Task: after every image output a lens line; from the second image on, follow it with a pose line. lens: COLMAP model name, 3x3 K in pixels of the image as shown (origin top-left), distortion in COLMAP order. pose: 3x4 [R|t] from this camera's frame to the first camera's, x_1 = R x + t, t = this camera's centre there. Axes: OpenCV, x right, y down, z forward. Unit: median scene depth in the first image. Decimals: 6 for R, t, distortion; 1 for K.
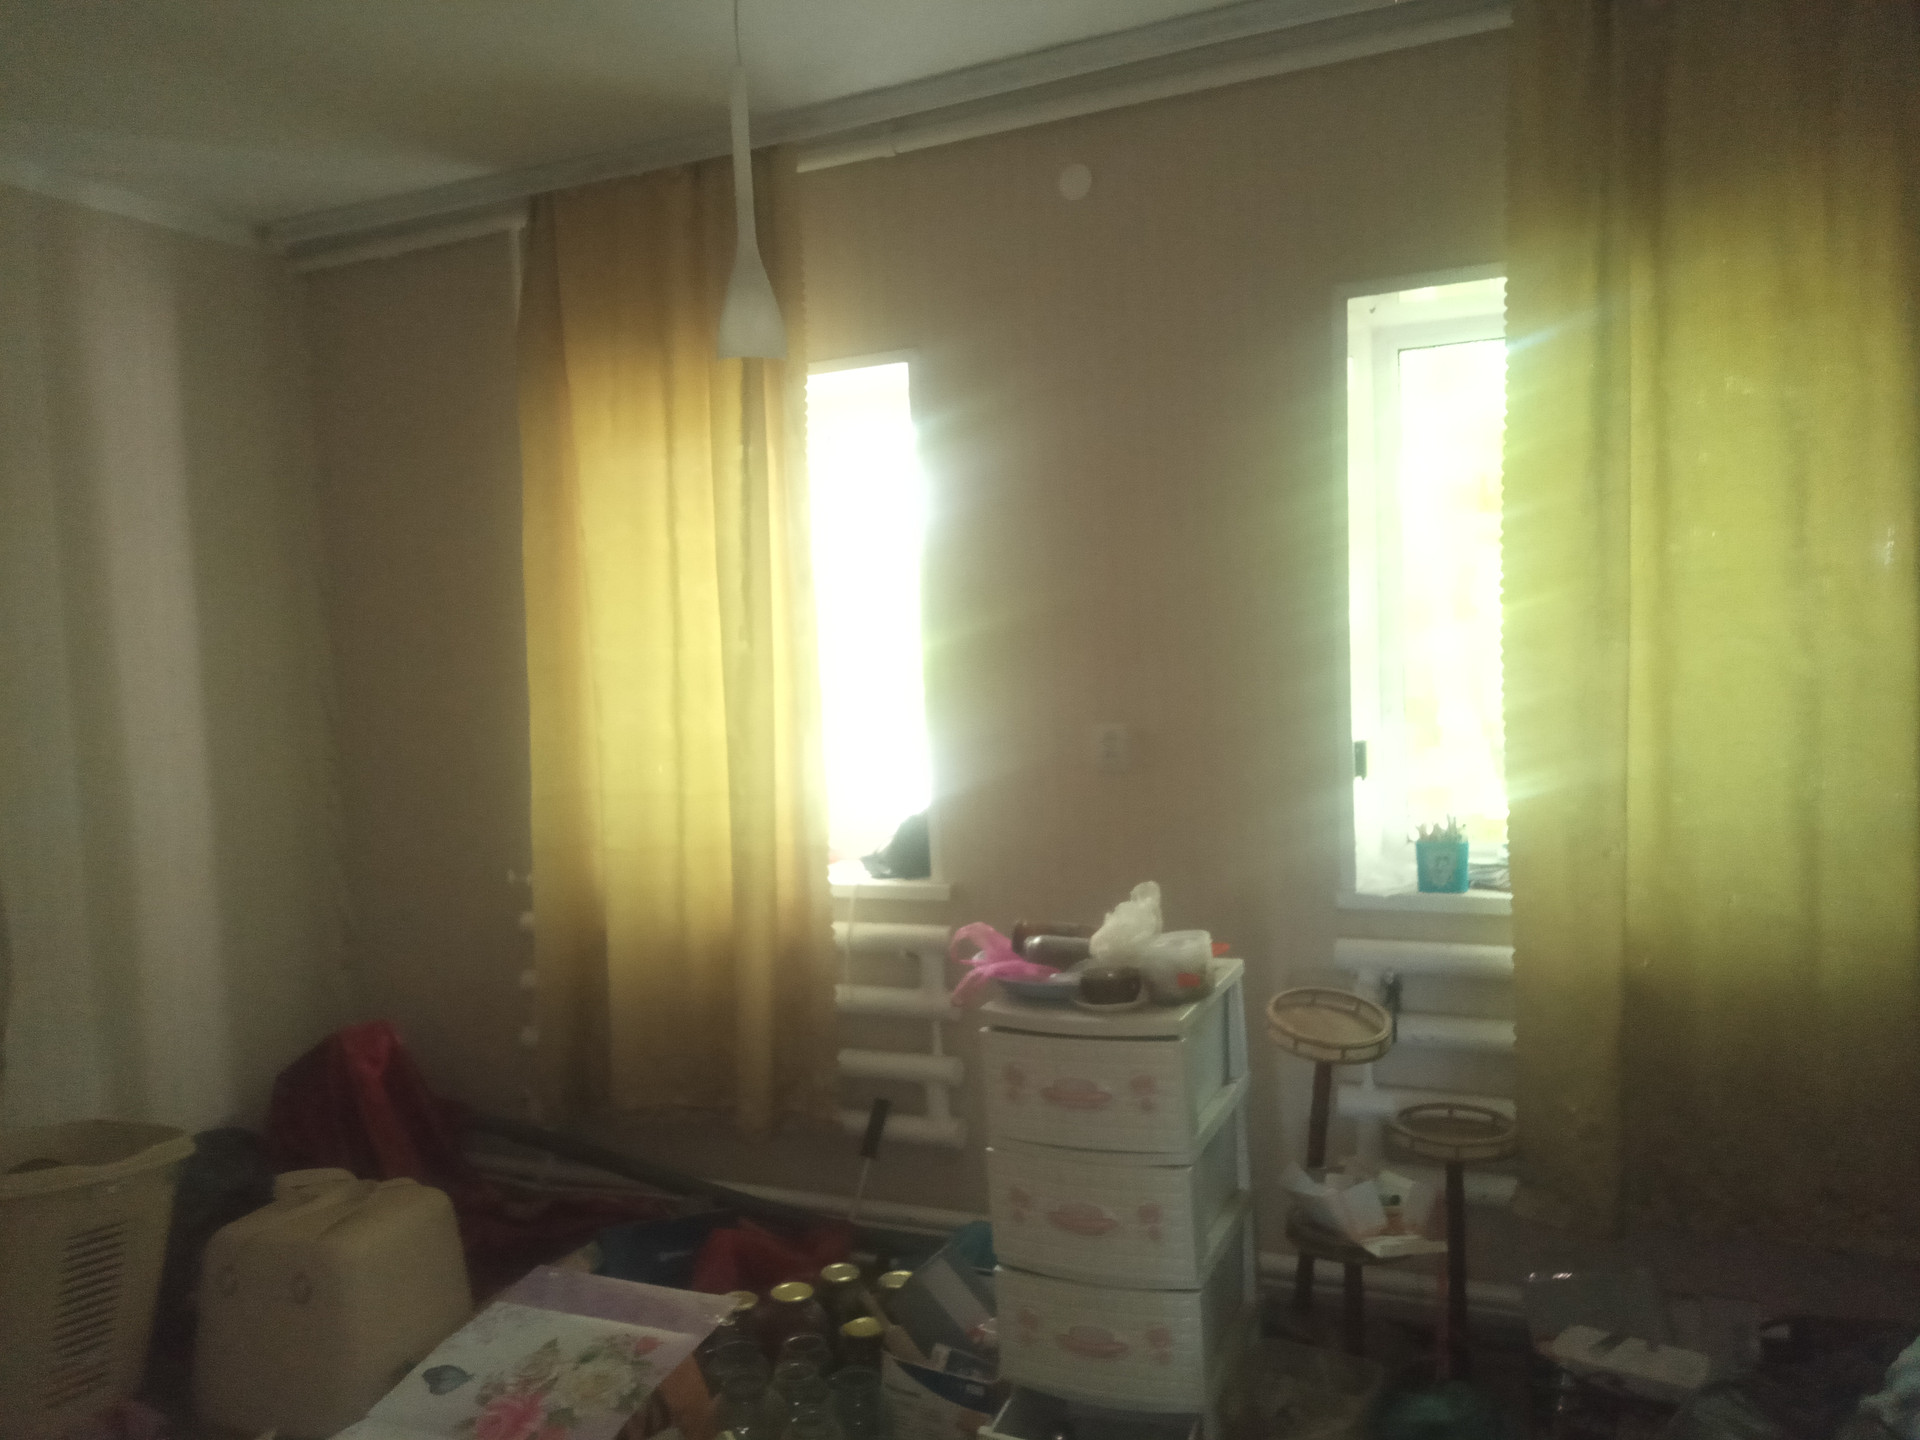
lens RADIAL K [[1366.5, 0, 960.0], [0, 1366.5, 720.0], [0, 0, 1]] dist [0.054059, -0.086286]
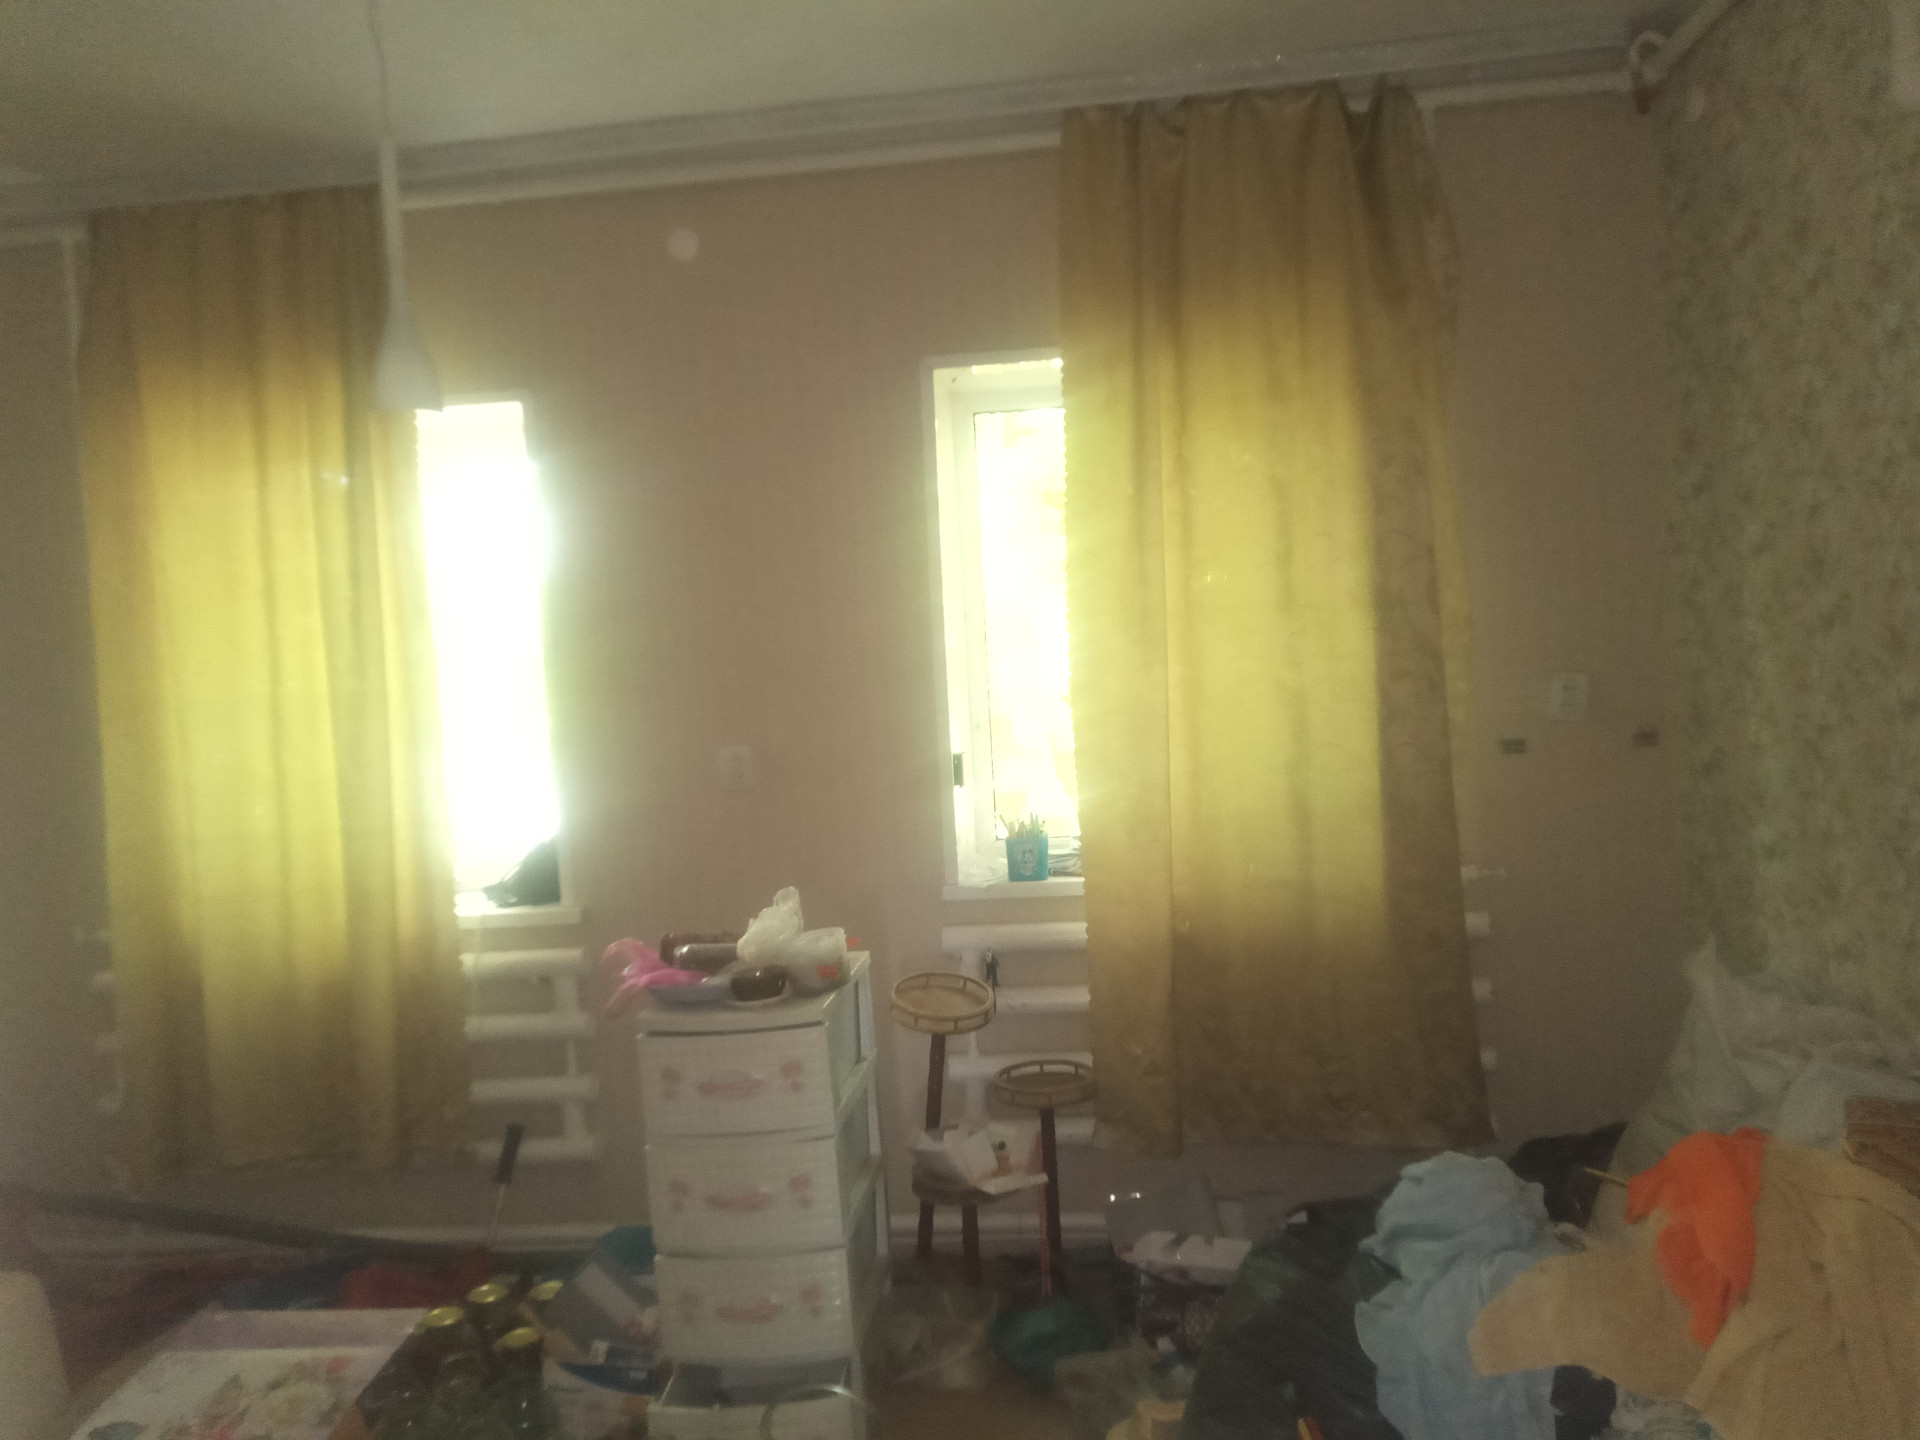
lens RADIAL K [[1366.5, 0, 960.0], [0, 1366.5, 720.0], [0, 0, 1]] dist [0.054059, -0.086286]
pose [[0.952585, -0.032100, 0.302576, -0.052826], [0.035532, 0.999351, -0.005845, -0.005933], [-0.302192, 0.016319, 0.953107, -0.093032]]
